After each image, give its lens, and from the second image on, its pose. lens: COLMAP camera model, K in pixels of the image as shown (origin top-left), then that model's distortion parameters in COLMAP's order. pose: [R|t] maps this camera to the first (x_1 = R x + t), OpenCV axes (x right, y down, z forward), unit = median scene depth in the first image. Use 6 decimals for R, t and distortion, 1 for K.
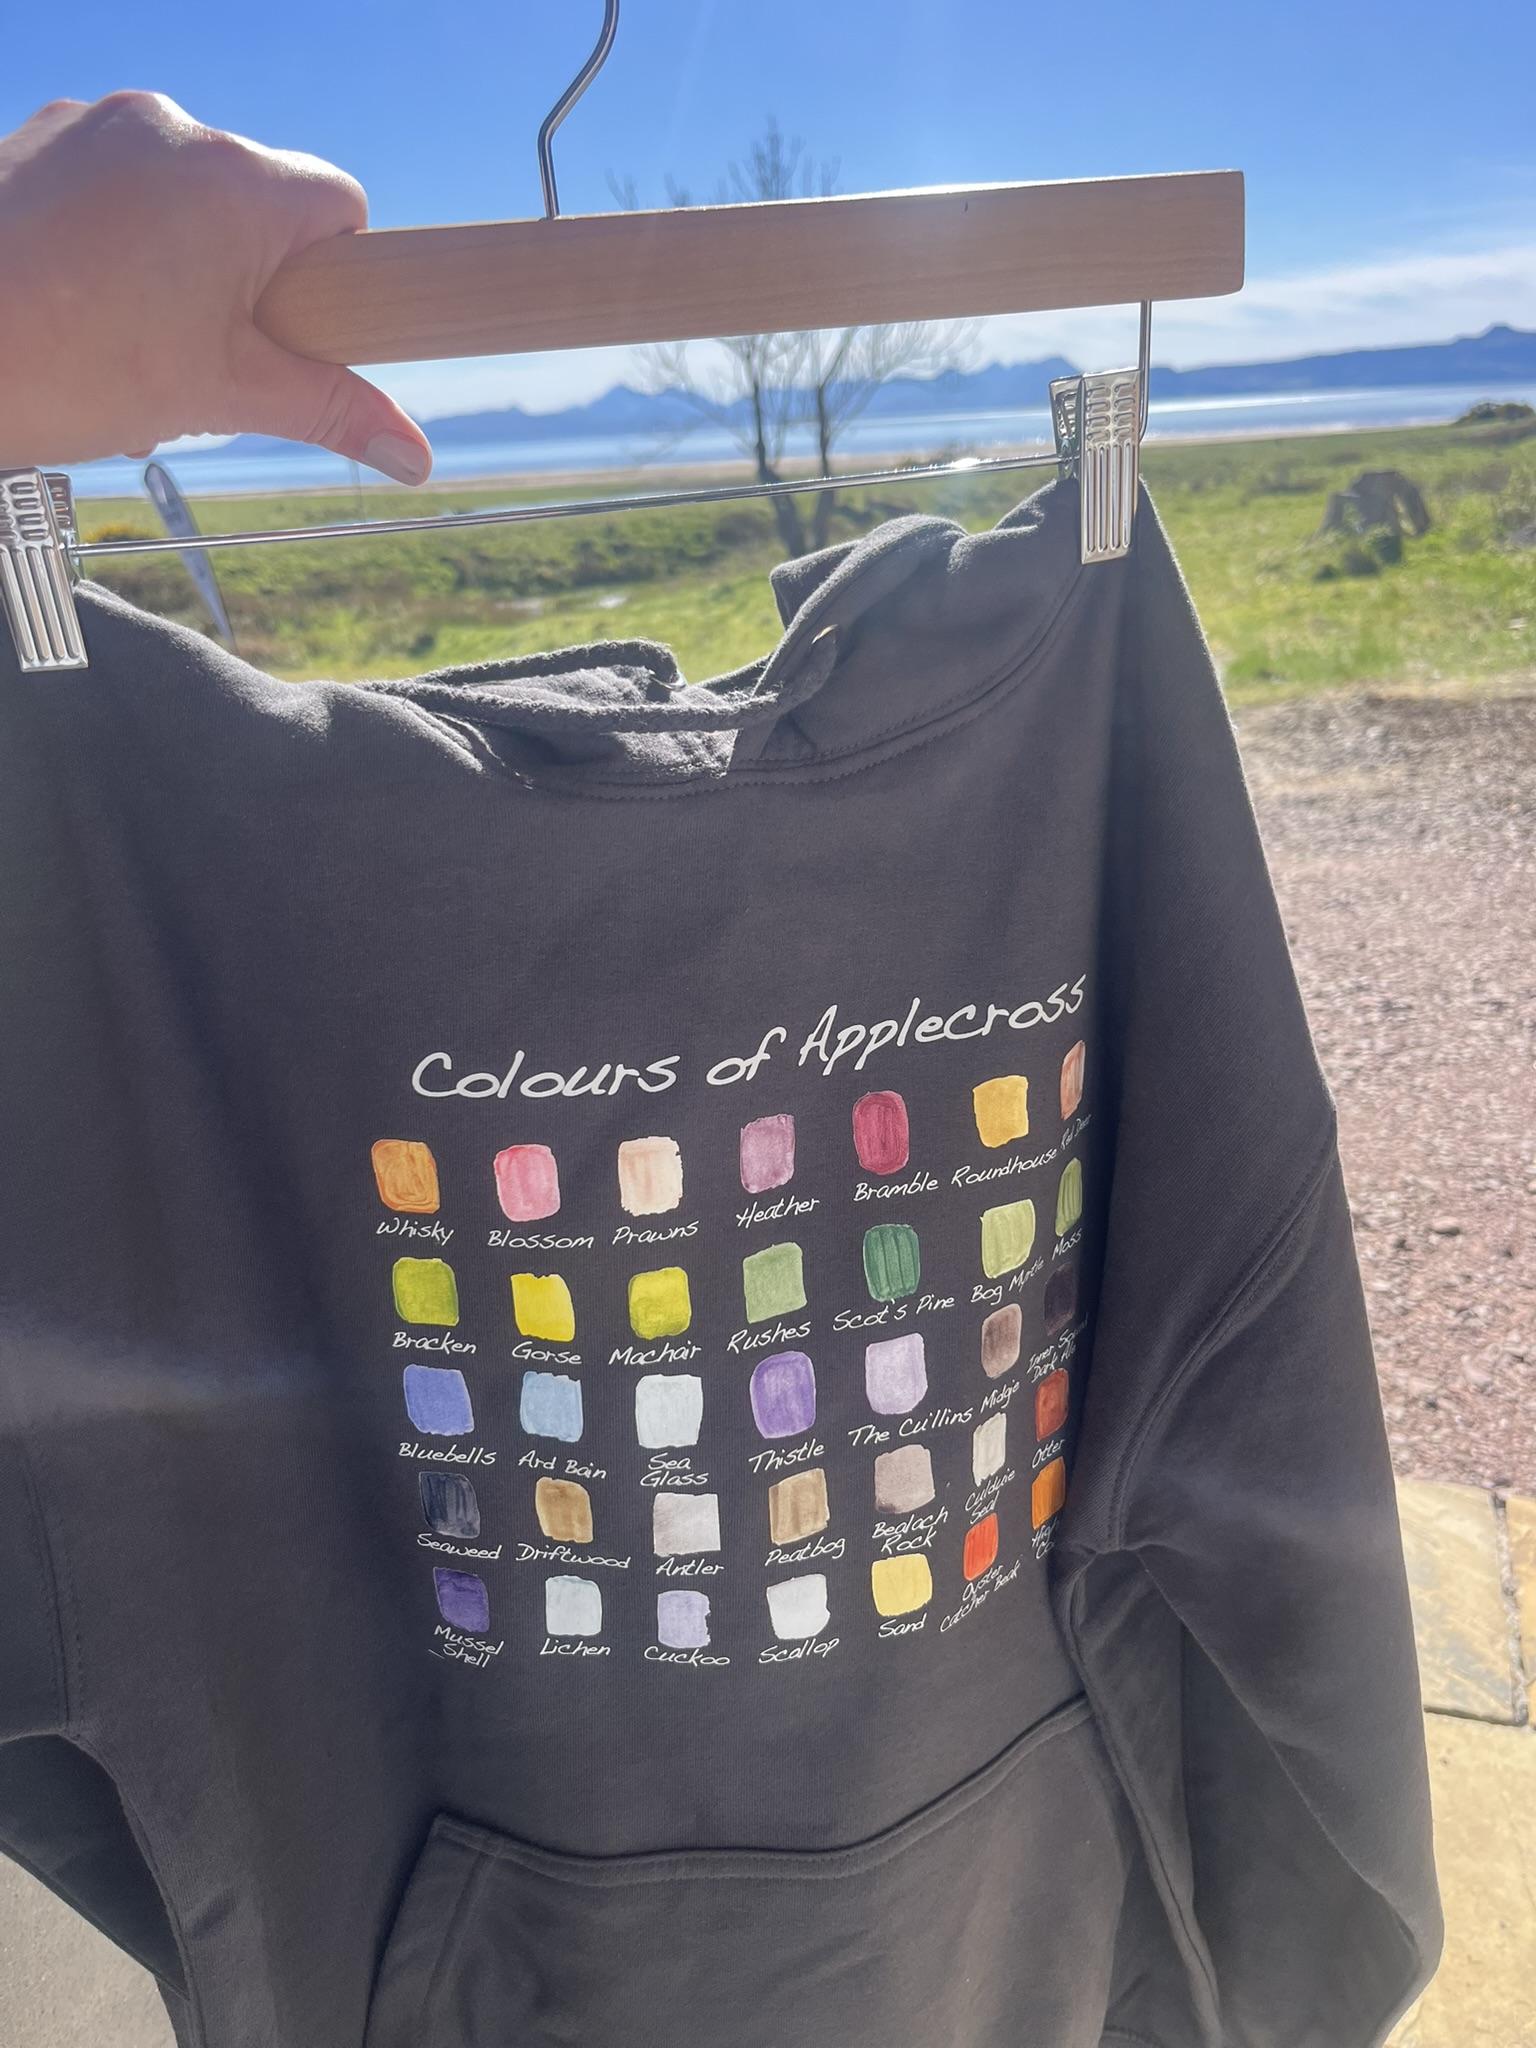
lens RADIAL K [[1530.1, 0, 768.0], [0, 1530.1, 1024.0], [0, 0, 1]] dist [0.034282, 0.002620]
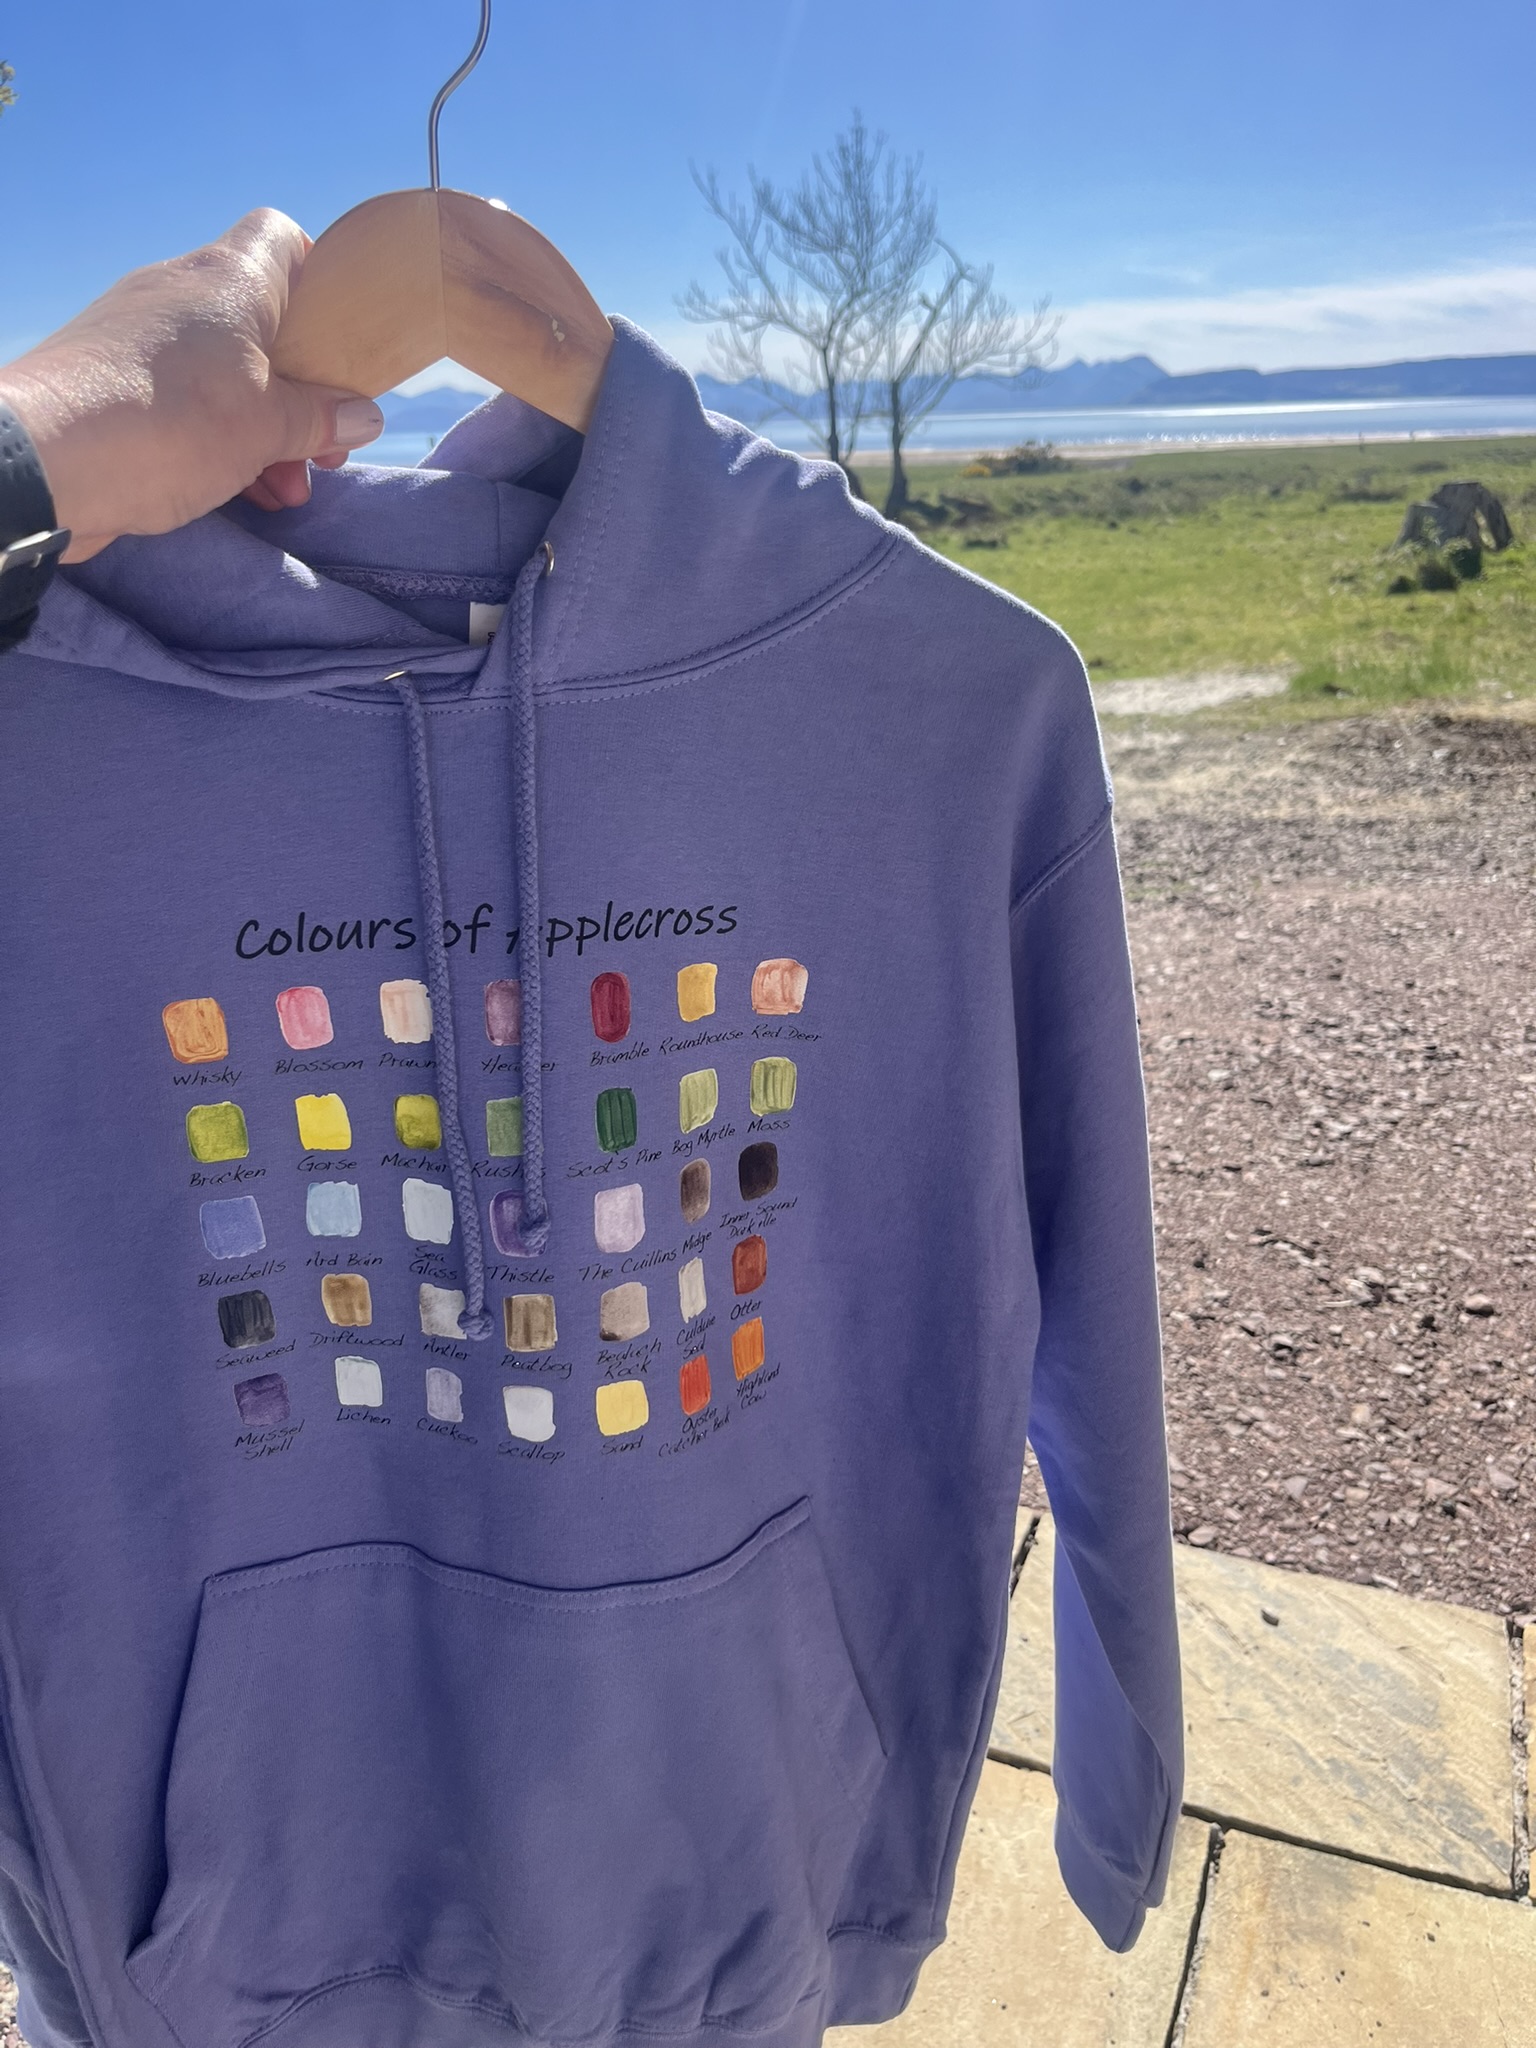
lens RADIAL K [[1516.3, 0, 777.5], [0, 1516.3, 1014.4], [0, 0, 1]] dist [0.069694, -0.075948]
pose [[0.998699, 0.039870, -0.031799, 0.015316], [-0.039823, 0.999204, 0.002123, -0.011701], [0.031859, -0.000854, 0.999492, 0.022751]]
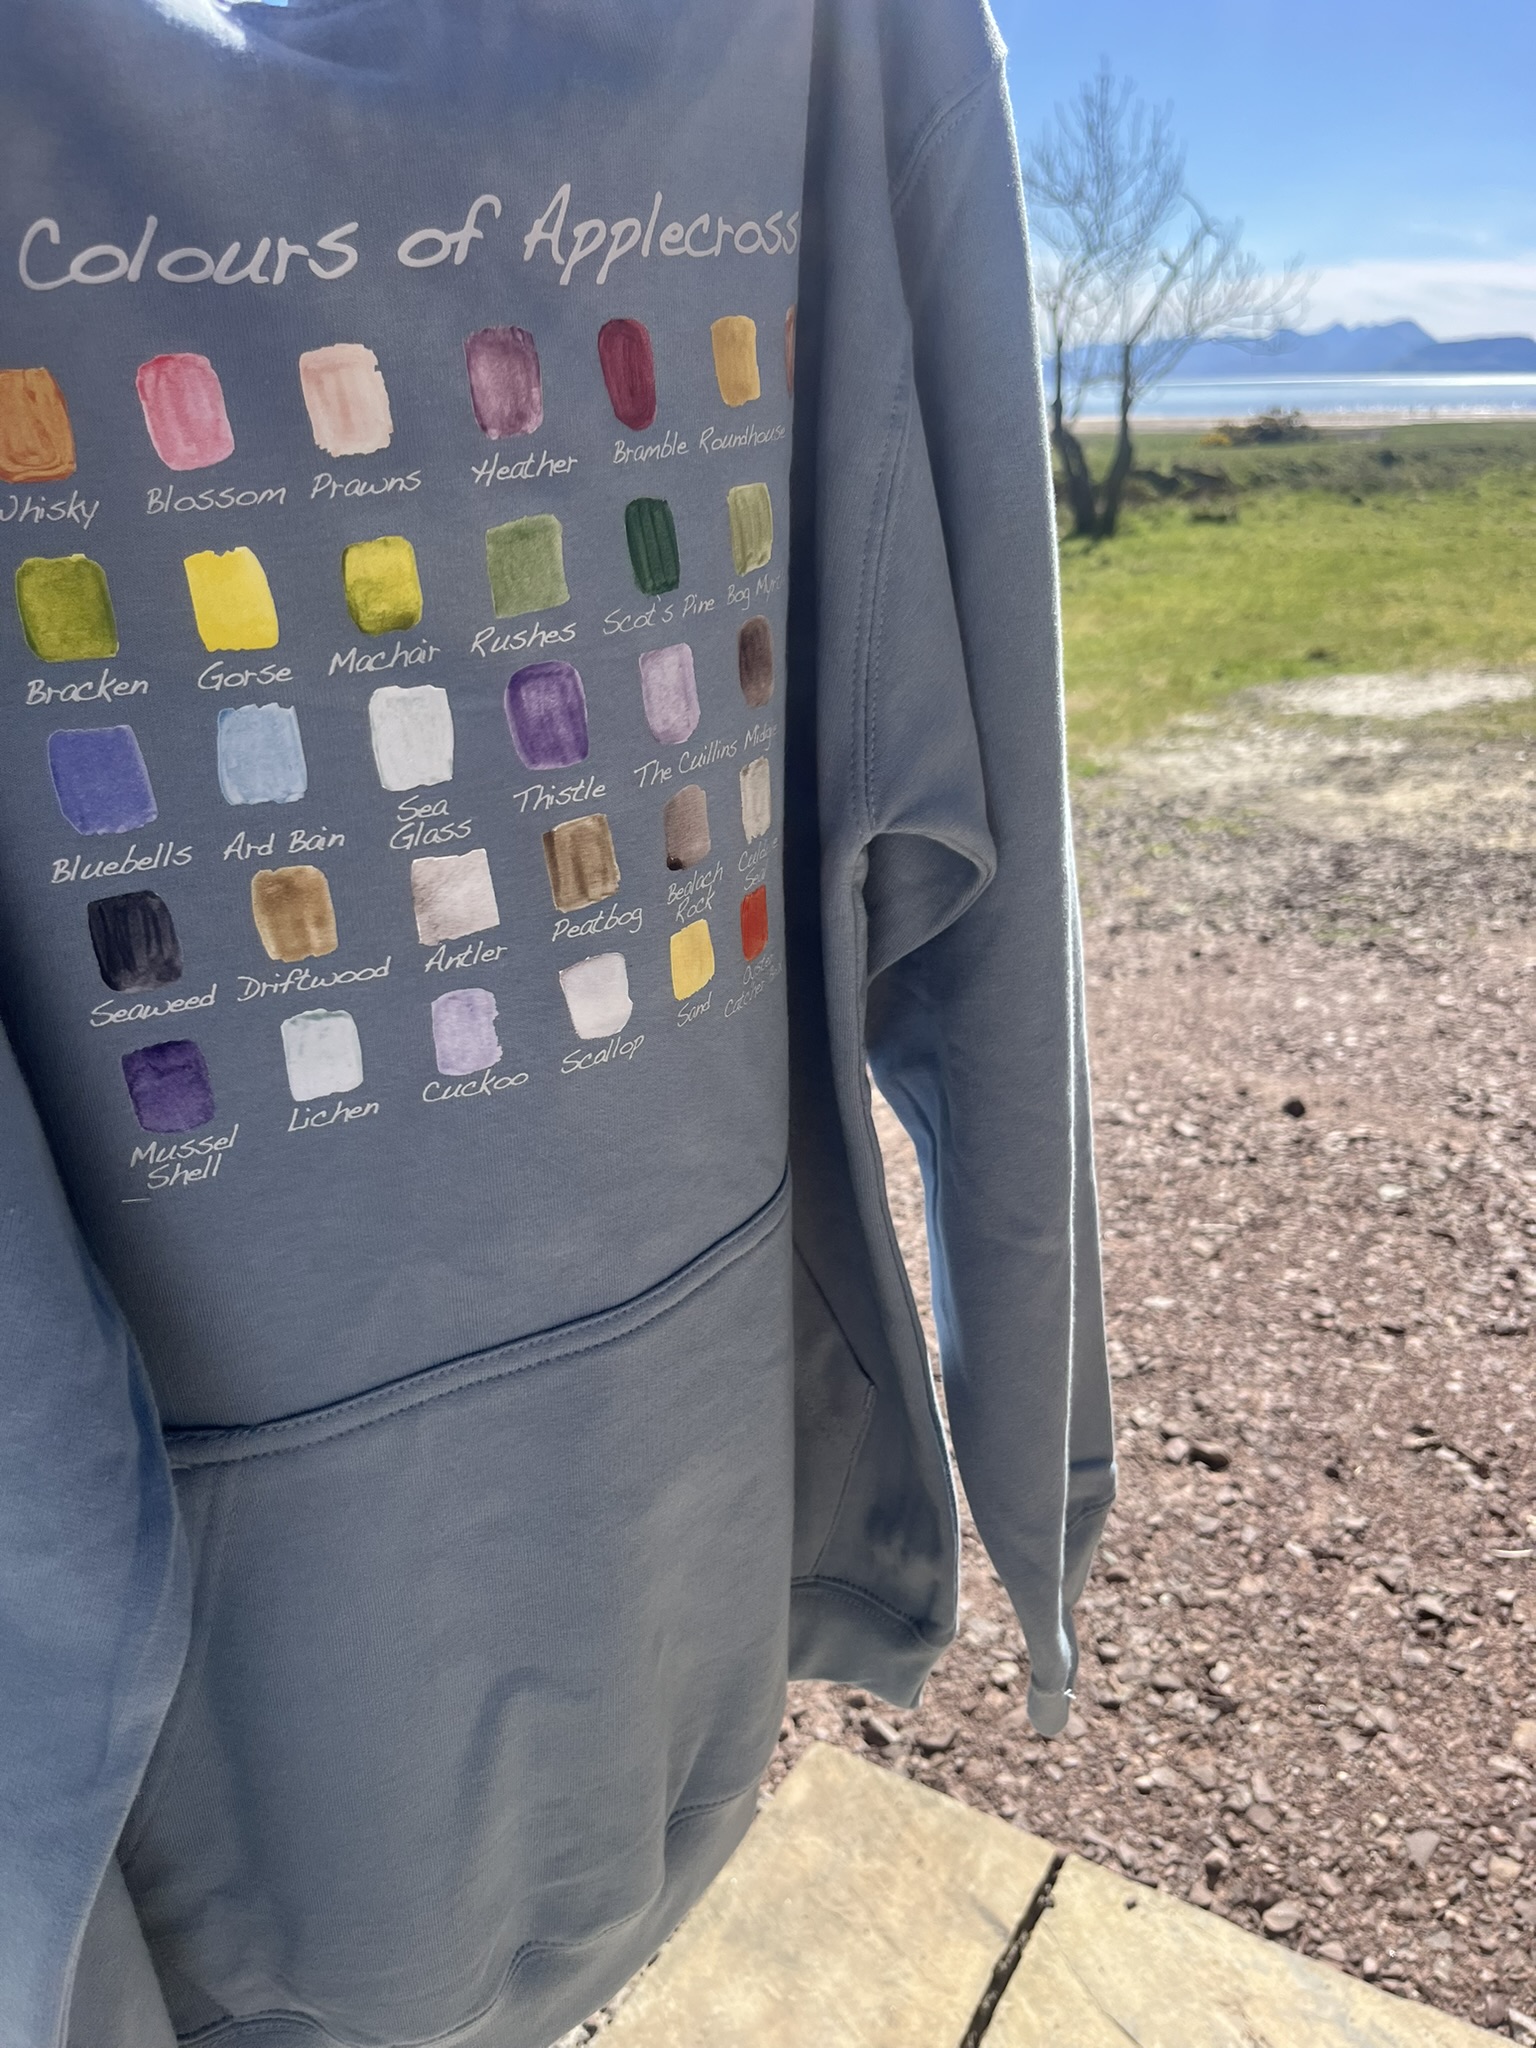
lens RADIAL K [[1502.2, 0, 794.6], [0, 1502.2, 1011.9], [0, 0, 1]] dist [0.132849, -0.182124]
pose [[0.983384, 0.103894, -0.148868, 0.042854], [-0.100493, 0.994479, 0.030213, -0.041385], [0.151185, -0.014751, 0.988395, 0.096479]]
